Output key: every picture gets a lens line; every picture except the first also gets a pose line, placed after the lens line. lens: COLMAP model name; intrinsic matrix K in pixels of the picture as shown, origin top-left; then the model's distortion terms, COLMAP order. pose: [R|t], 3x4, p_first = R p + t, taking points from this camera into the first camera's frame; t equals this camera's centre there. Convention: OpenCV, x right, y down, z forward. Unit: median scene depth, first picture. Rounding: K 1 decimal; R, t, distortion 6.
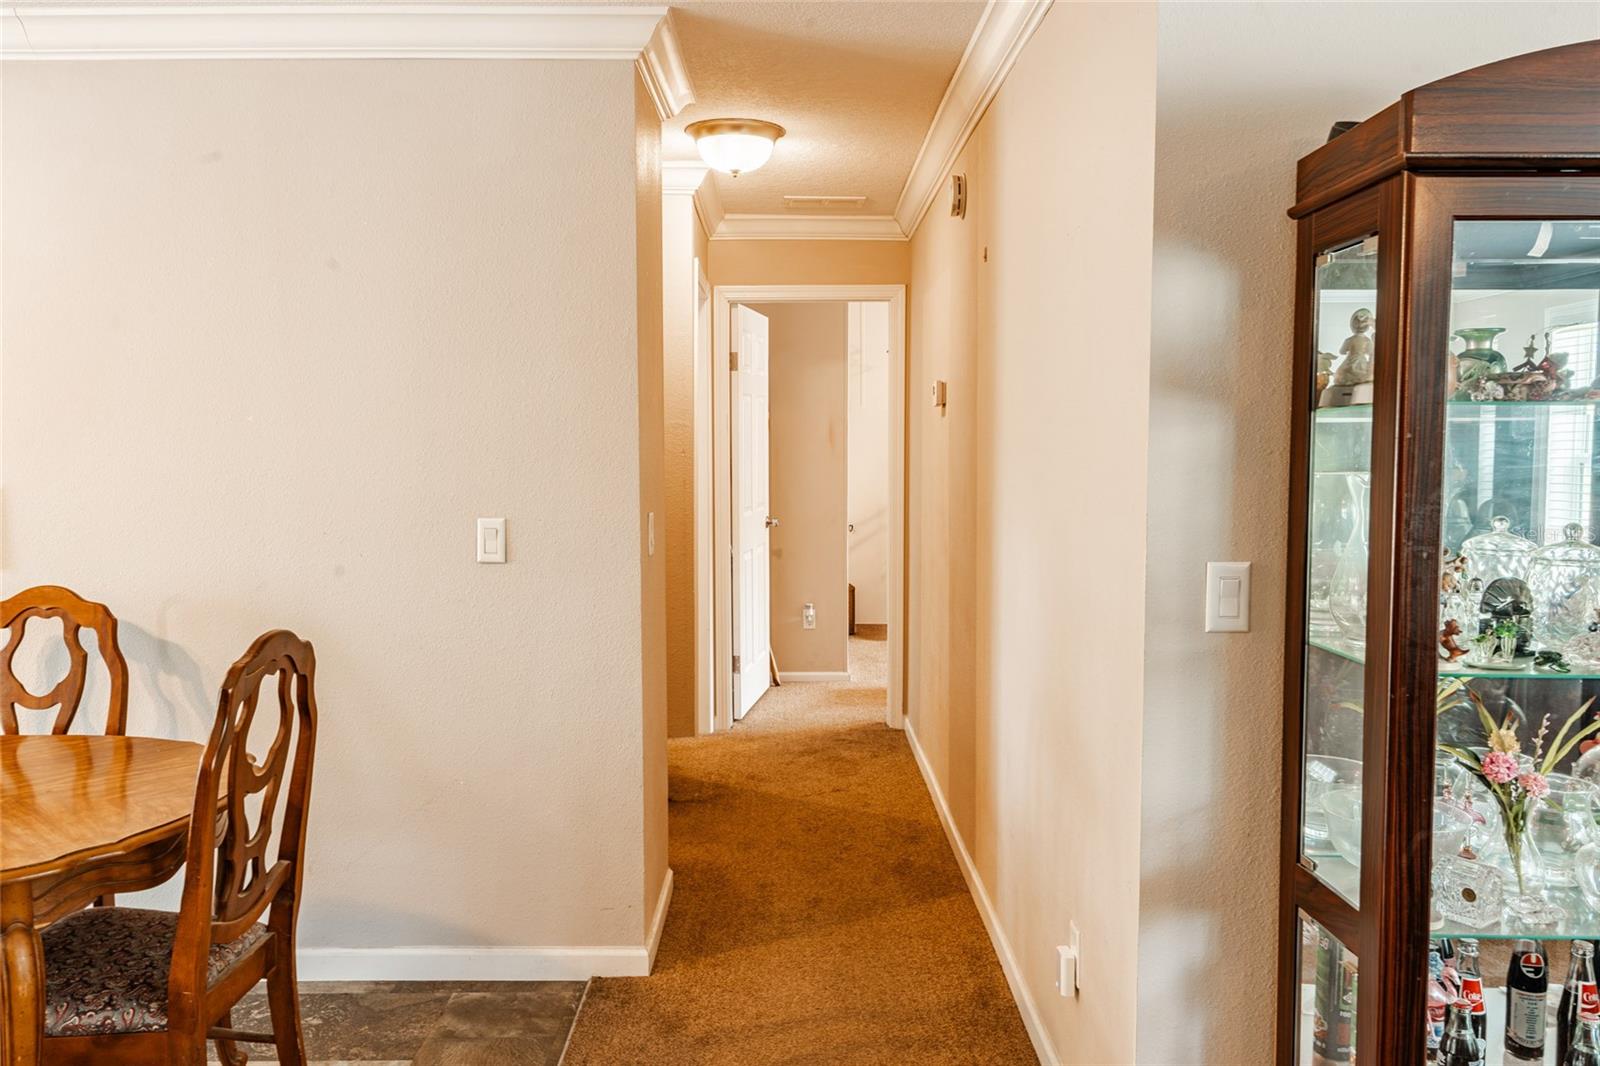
lens RADIAL K [[1196.6, 0, 800.0], [0, 1196.6, 533.0], [0, 0, 1]] dist [-0.003576, -0.001145]
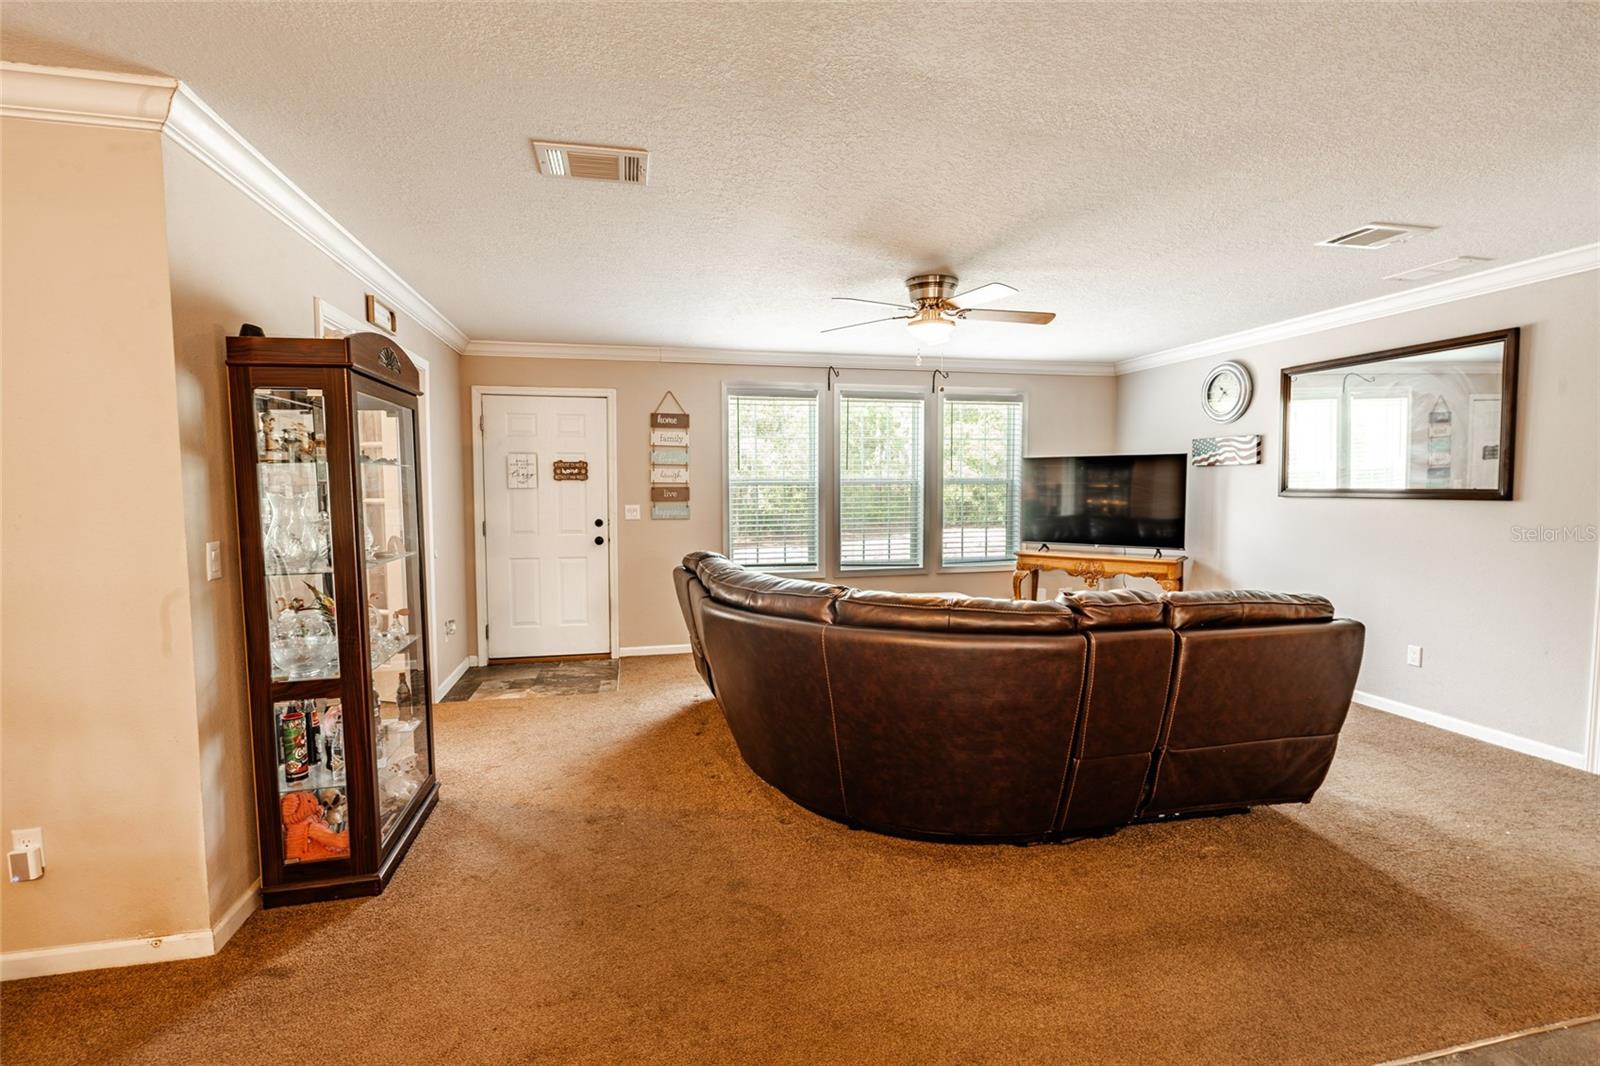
lens RADIAL K [[719.7, 0, 795.6], [0, 719.7, 532.4], [0, 0, 1]] dist [-0.002138, 0.000536]
pose [[-0.213197, -0.070110, 0.974490, -0.818548], [0.078817, 0.992937, 0.088681, -0.017211], [-0.973825, 0.095713, -0.206165, 0.297143]]
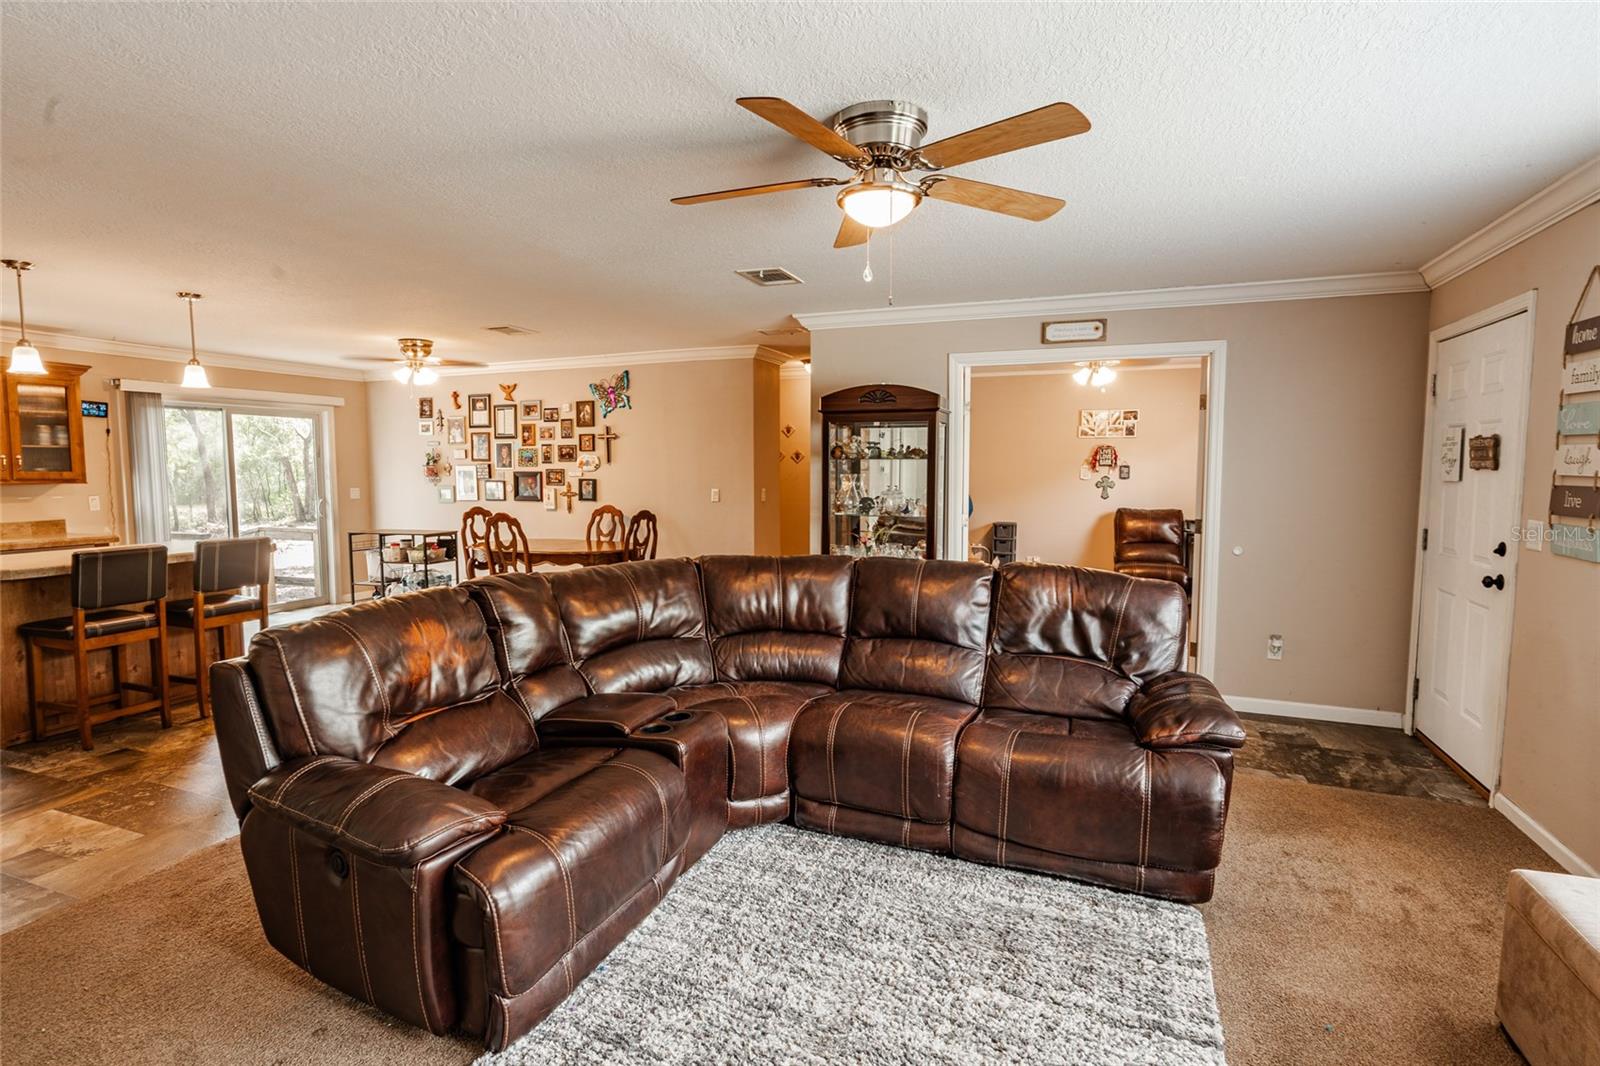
lens RADIAL K [[760.9, 0, 800.0], [0, 760.9, 533.0], [0, 0, 1]] dist [-0.000543, -0.000022]
pose [[0.930236, 0.031670, -0.365593, 1.123933], [-0.028060, 0.999491, 0.015184, 0.106296], [0.365888, -0.003866, 0.930651, -1.403969]]
